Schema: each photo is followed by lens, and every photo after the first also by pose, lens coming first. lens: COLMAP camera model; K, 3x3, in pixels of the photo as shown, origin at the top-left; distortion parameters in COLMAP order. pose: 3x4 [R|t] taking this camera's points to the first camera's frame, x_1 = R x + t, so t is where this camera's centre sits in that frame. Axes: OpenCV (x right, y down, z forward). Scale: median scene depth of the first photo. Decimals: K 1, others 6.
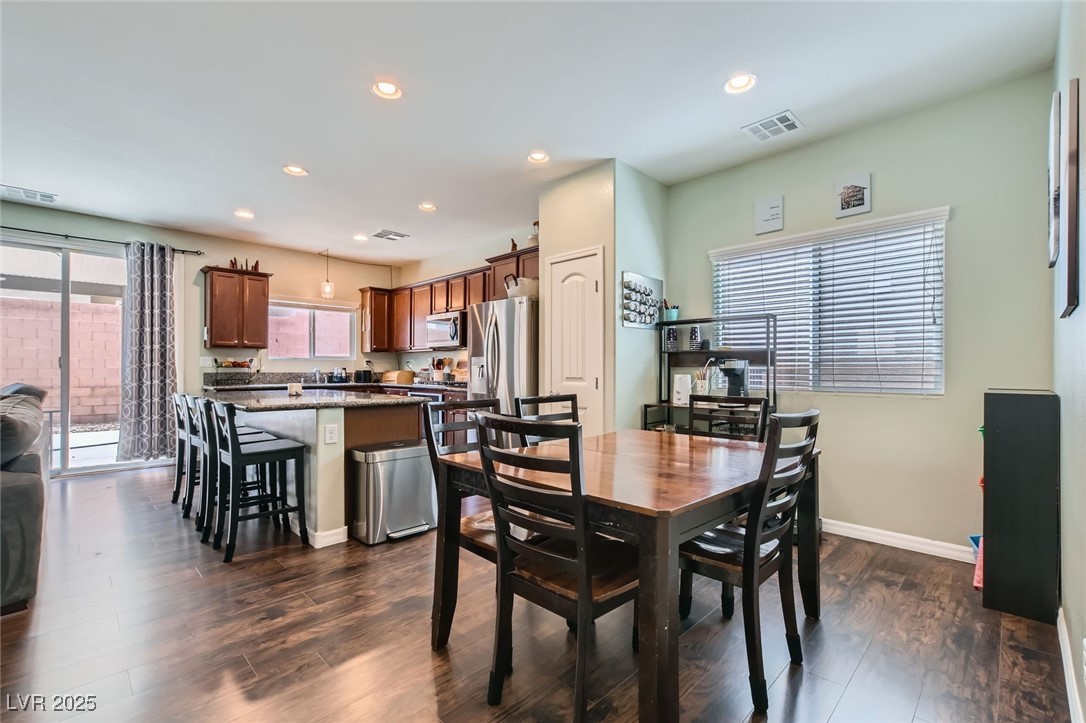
lens RADIAL K [[476.1, 0, 553.7], [0, 476.1, 379.4], [0, 0, 1]] dist [-0.002660, 0.003029]
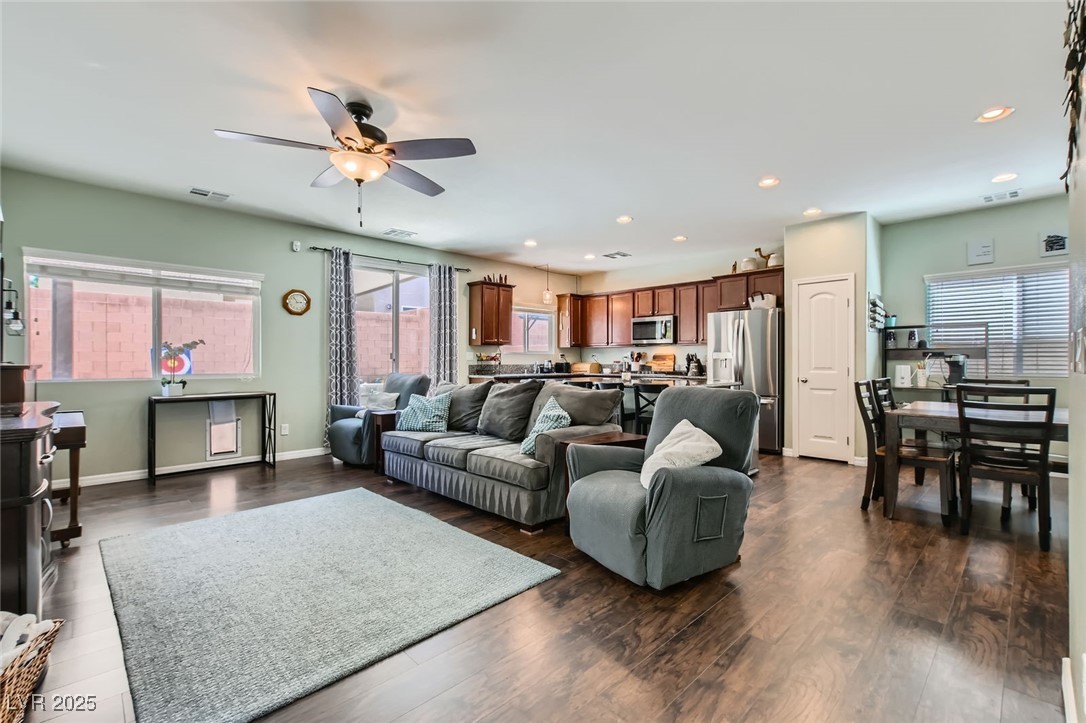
lens RADIAL K [[476.1, 0, 561.9], [0, 476.1, 350.6], [0, 0, 1]] dist [-0.002660, 0.003029]
pose [[0.999840, -0.002174, -0.017760, -0.450388], [0.001443, 0.999155, -0.041069, 0.000698], [0.017834, 0.041037, 0.998998, -0.246709]]
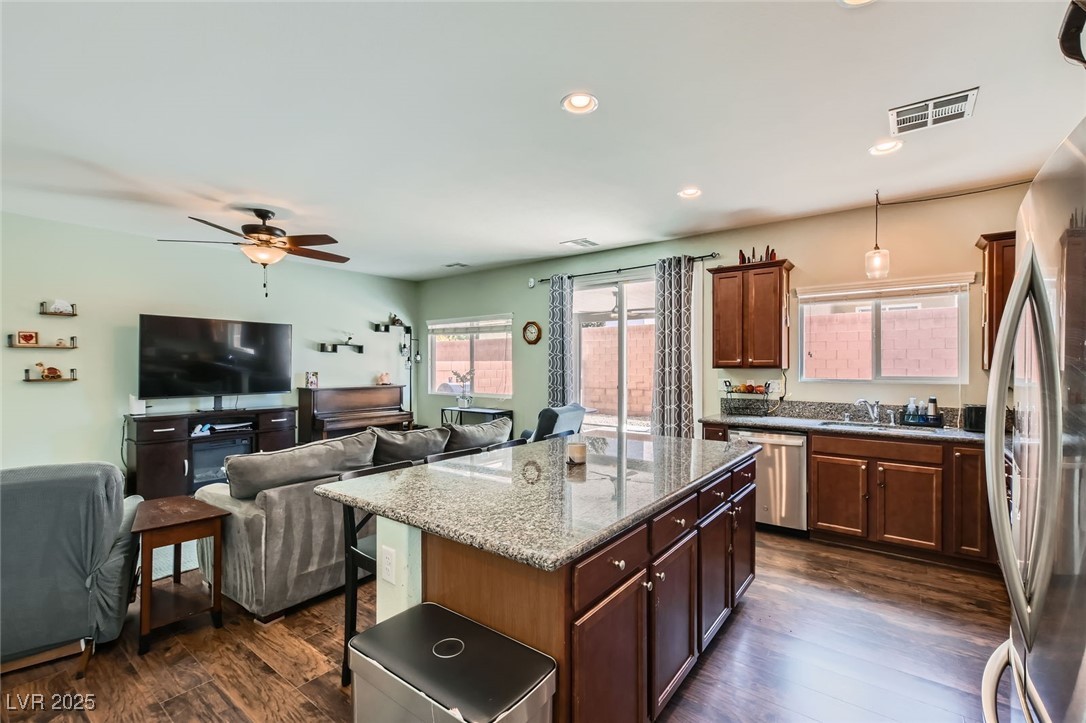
lens RADIAL K [[476.1, 0, 548.1], [0, 476.1, 366.8], [0, 0, 1]] dist [-0.002660, 0.003029]
pose [[0.121686, -0.002313, -0.992566, 0.047776], [-0.022821, 0.999726, -0.005127, -0.055192], [0.992306, 0.023275, 0.121600, 0.582275]]
